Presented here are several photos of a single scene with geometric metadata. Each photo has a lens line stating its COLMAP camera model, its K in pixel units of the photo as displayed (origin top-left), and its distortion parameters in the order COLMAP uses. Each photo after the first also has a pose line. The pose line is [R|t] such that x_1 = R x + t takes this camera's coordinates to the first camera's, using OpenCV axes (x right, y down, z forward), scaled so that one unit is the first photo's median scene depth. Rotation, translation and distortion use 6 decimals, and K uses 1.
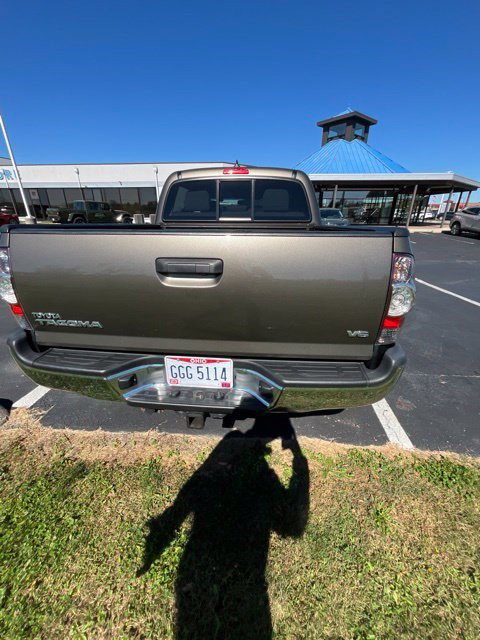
lens RADIAL K [[256.7, 0, 242.4], [0, 256.7, 317.3], [0, 0, 1]] dist [-0.002869, -0.000574]
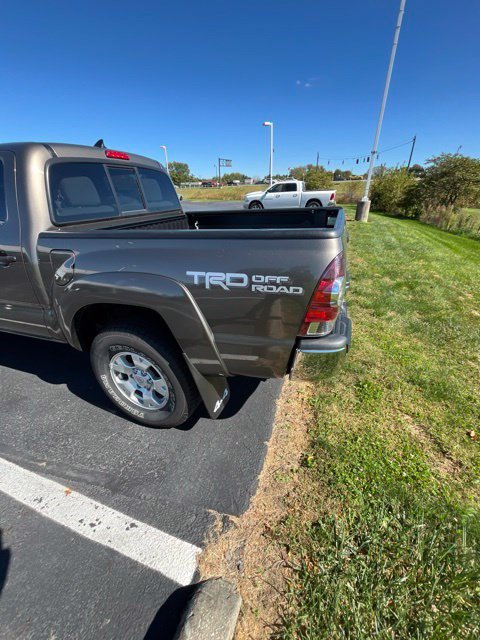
lens RADIAL K [[257.1, 0, 240.3], [0, 257.1, 318.3], [0, 0, 1]] dist [-0.002082, 0.000147]
pose [[0.266283, -0.436391, 0.859451, -0.825373], [0.379132, 0.867192, 0.322856, -0.211349], [-0.886201, 0.239875, 0.396368, 0.413911]]
